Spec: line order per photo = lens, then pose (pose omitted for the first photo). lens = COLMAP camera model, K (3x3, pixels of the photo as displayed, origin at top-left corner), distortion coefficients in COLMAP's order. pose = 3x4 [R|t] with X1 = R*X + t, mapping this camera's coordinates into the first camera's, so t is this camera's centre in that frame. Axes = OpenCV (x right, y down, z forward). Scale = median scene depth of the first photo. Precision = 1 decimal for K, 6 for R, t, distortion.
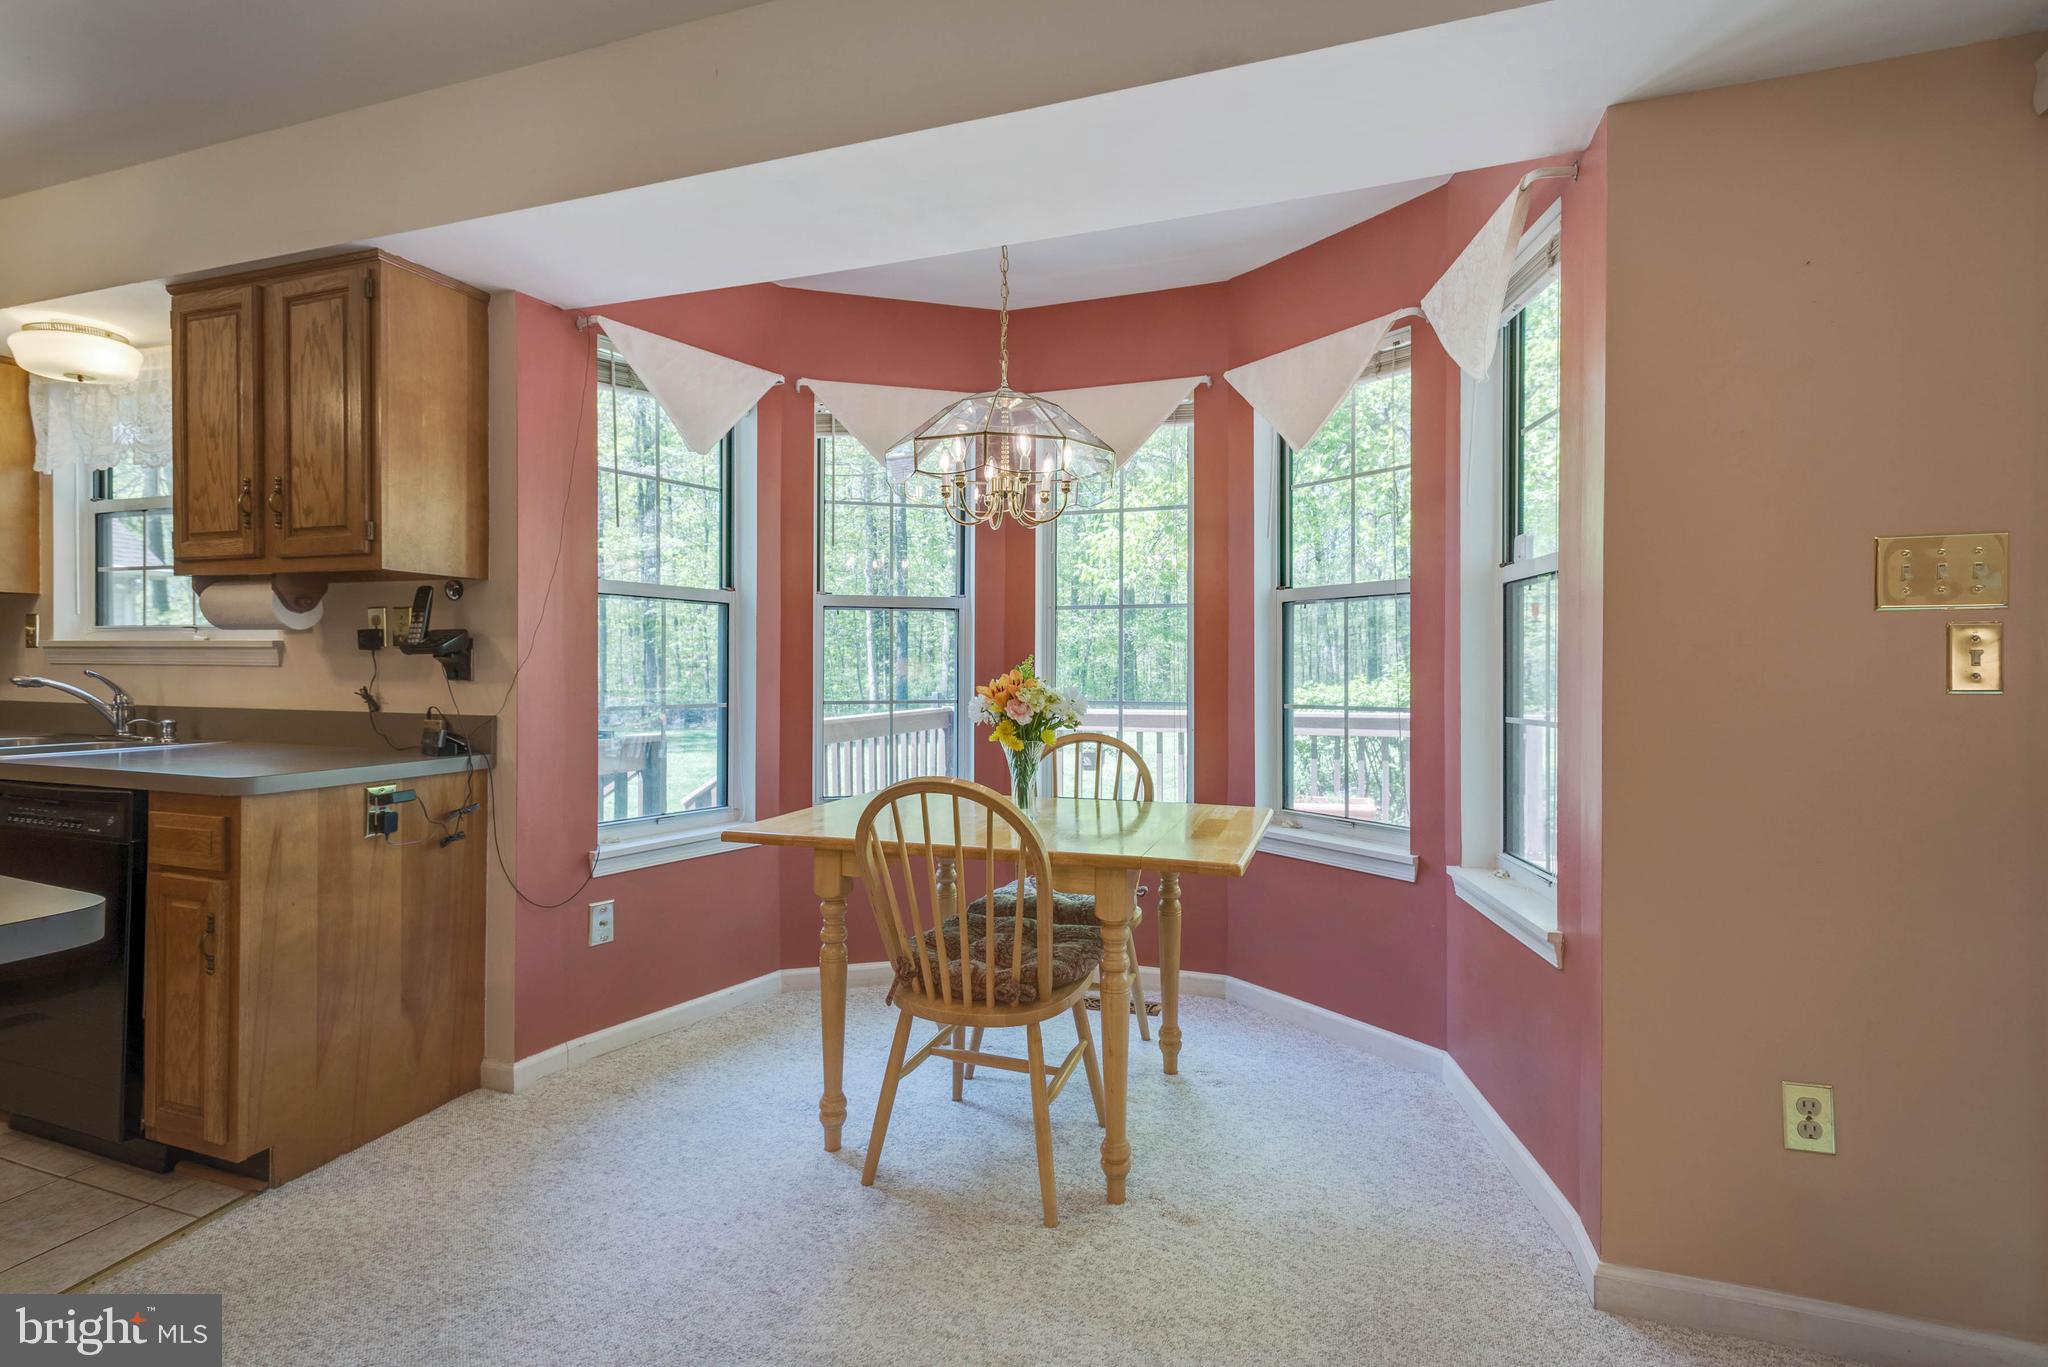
lens RADIAL K [[968.3, 0, 1024.2], [0, 968.3, 674.3], [0, 0, 1]] dist [0.010996, -0.001456]
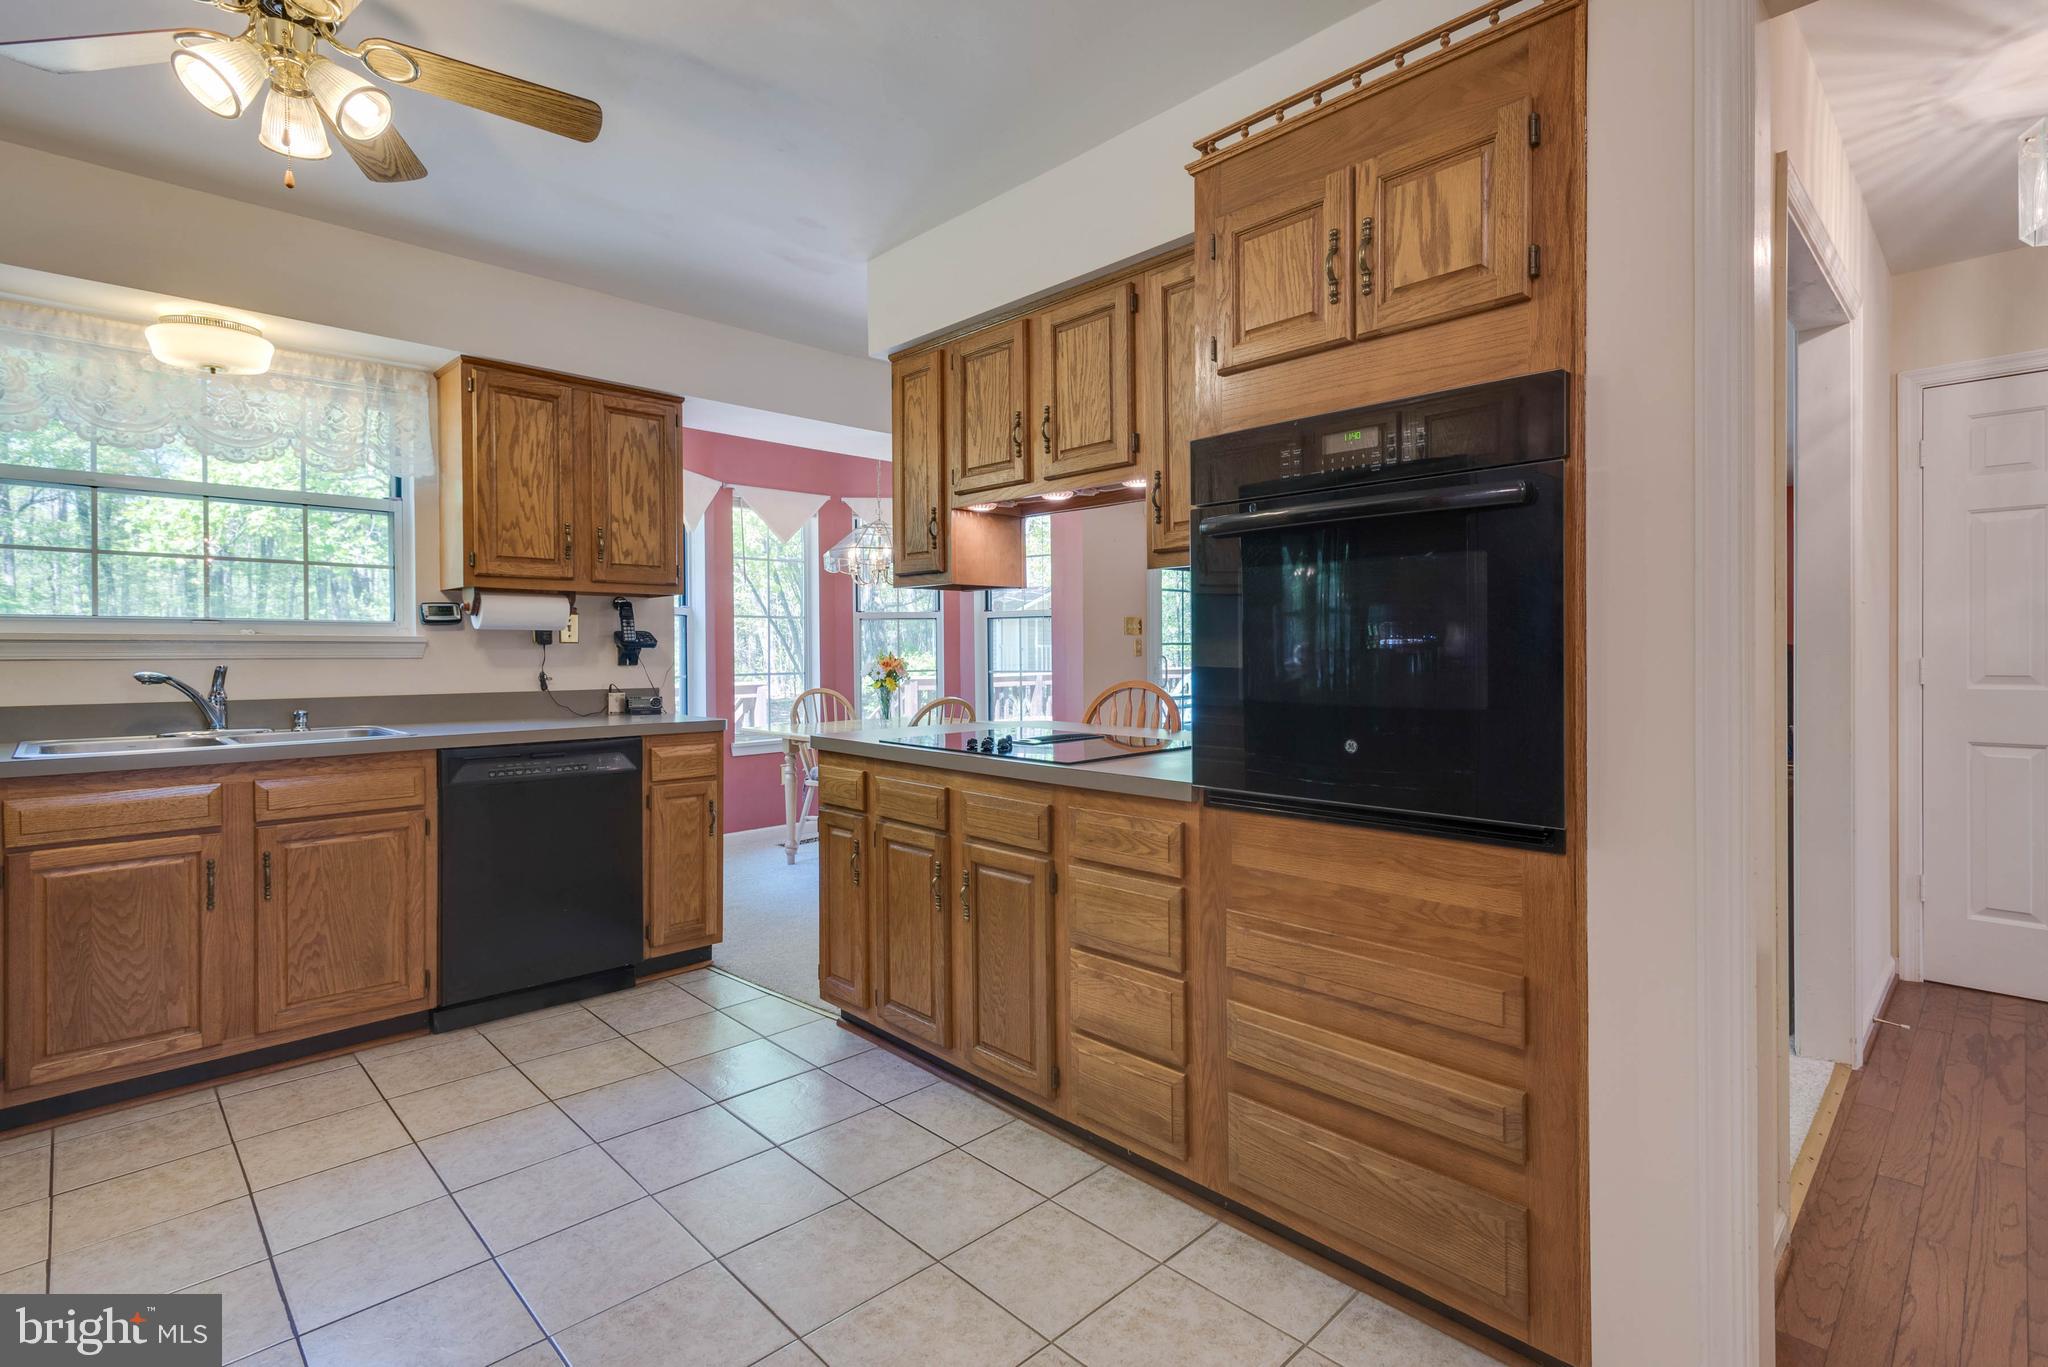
lens RADIAL K [[968.3, 0, 1036.4], [0, 968.3, 654.2], [0, 0, 1]] dist [0.010996, -0.001456]
pose [[0.425736, -0.010808, 0.904783, -1.753188], [0.012533, 0.999903, 0.006046, -0.012254], [-0.904761, 0.008766, 0.425830, -0.200445]]
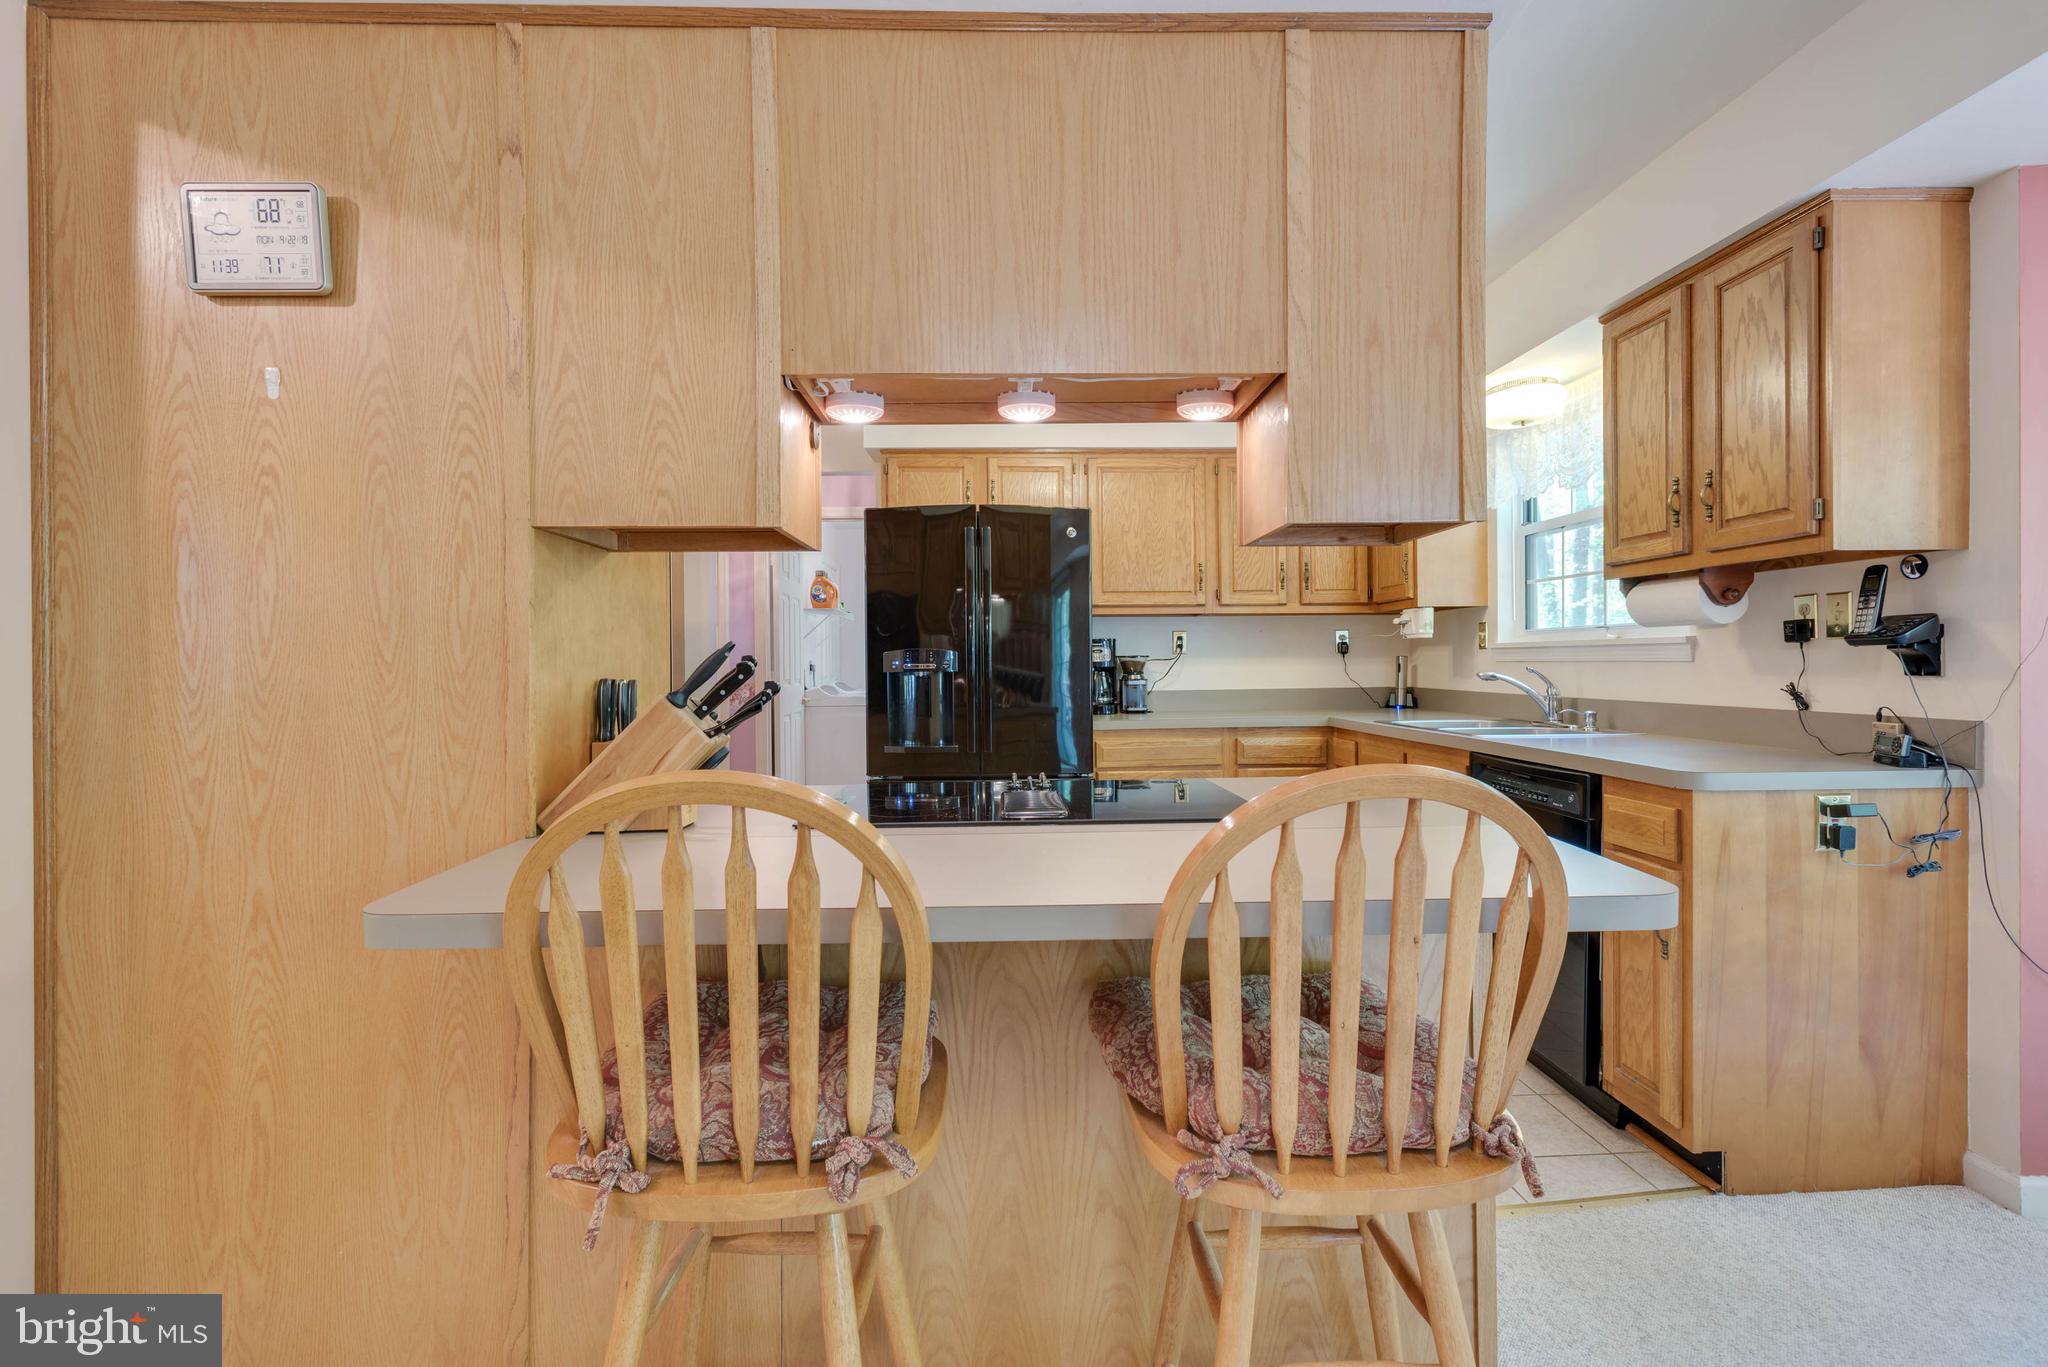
lens RADIAL K [[968.3, 0, 1026.4], [0, 968.3, 672.8], [0, 0, 1]] dist [0.010996, -0.001456]
pose [[0.372275, -0.001097, -0.928122, -0.103355], [0.004537, 0.999990, 0.000638, -0.000372], [0.928111, -0.004449, 0.372276, -0.011407]]
